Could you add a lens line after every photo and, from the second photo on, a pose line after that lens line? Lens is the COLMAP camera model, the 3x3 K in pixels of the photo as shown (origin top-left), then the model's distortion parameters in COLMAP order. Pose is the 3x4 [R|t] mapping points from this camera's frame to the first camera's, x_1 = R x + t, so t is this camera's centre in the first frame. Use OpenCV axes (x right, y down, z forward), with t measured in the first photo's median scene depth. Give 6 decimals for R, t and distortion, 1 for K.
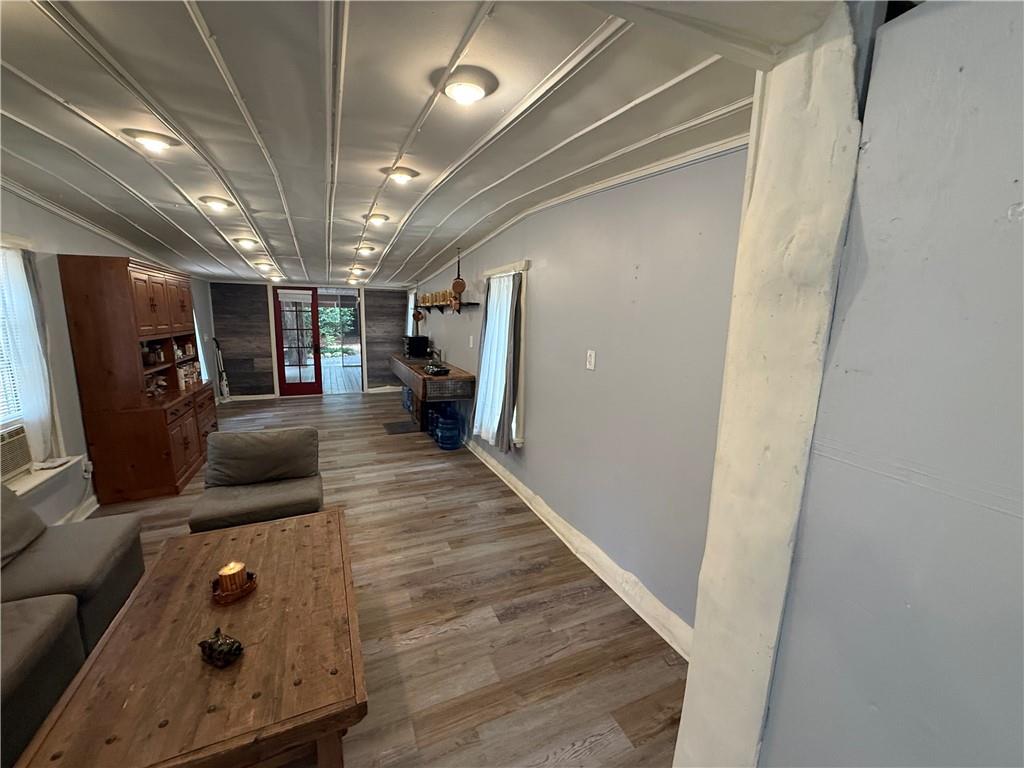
lens RADIAL K [[409.7, 0, 511.4], [0, 409.7, 384.0], [0, 0, 1]] dist [0.000893, 0.000524]
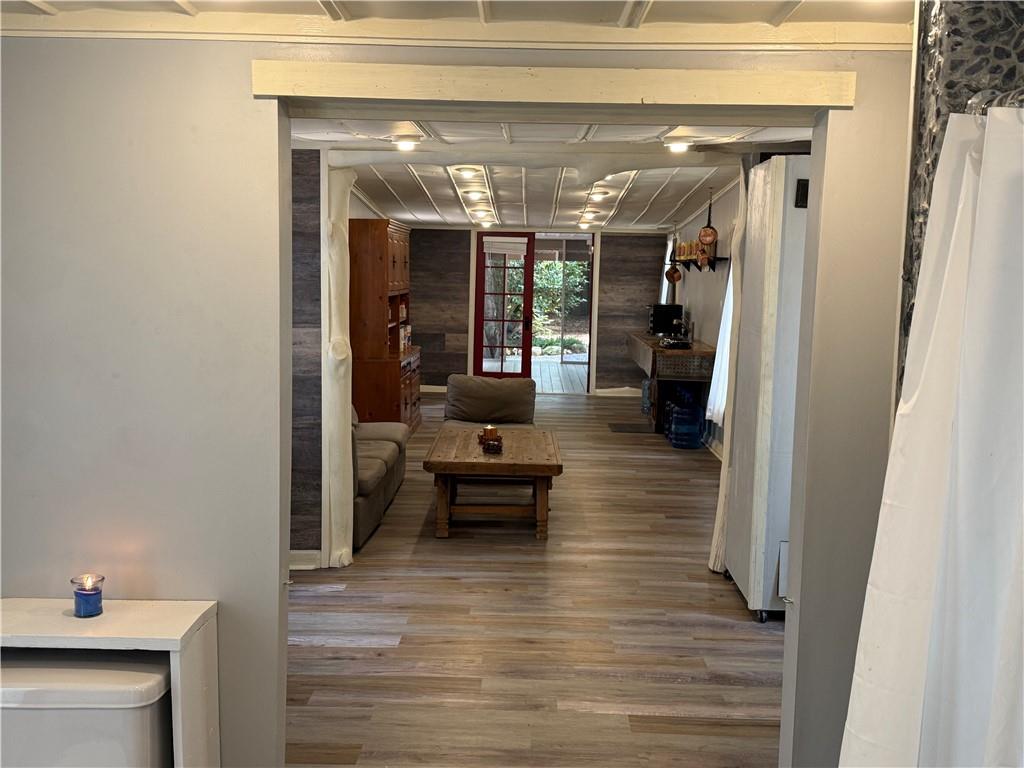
lens RADIAL K [[1098.8, 0, 512.0], [0, 1098.8, 385.6], [0, 0, 1]] dist [0.020720, 0.000000]
pose [[0.906051, 0.046970, -0.420553, 0.274132], [-0.075224, 0.995870, -0.050840, 0.114375], [0.416429, 0.077699, 0.905842, -0.659034]]
